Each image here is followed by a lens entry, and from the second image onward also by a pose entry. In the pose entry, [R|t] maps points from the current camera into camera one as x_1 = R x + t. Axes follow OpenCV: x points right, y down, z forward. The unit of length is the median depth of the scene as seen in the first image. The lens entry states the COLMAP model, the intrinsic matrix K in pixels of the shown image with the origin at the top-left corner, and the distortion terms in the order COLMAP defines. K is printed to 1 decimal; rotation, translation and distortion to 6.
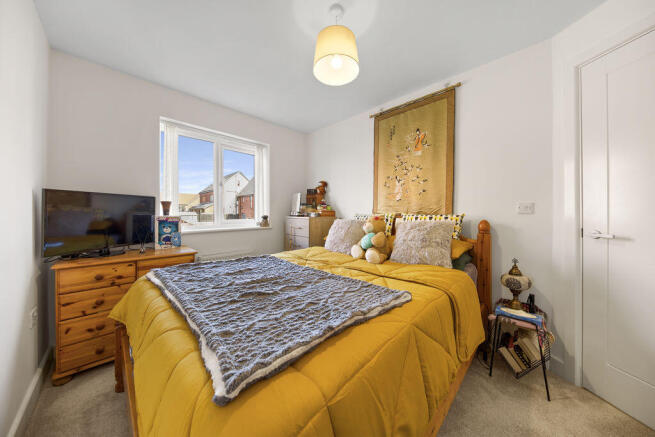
lens RADIAL K [[214.5, 0, 328.3], [0, 214.5, 215.9], [0, 0, 1]] dist [-0.000756, -0.000079]
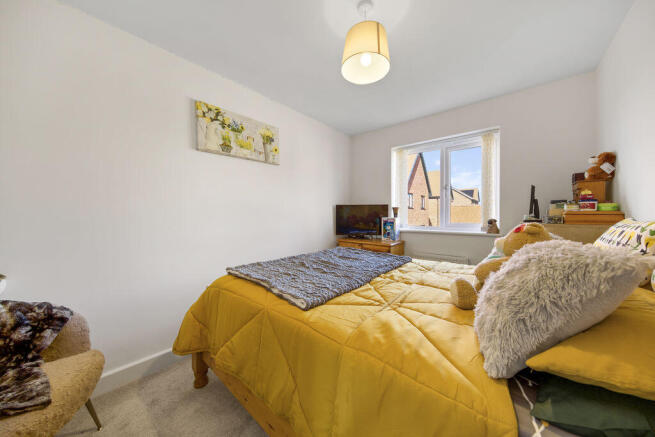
lens RADIAL K [[214.5, 0, 328.3], [0, 214.5, 215.9], [0, 0, 1]] dist [-0.000756, -0.000079]
pose [[0.077885, 0.005644, -0.996946, 0.625254], [-0.017115, 0.999844, 0.004323, -0.010280], [0.996815, 0.016726, 0.077970, 0.486064]]
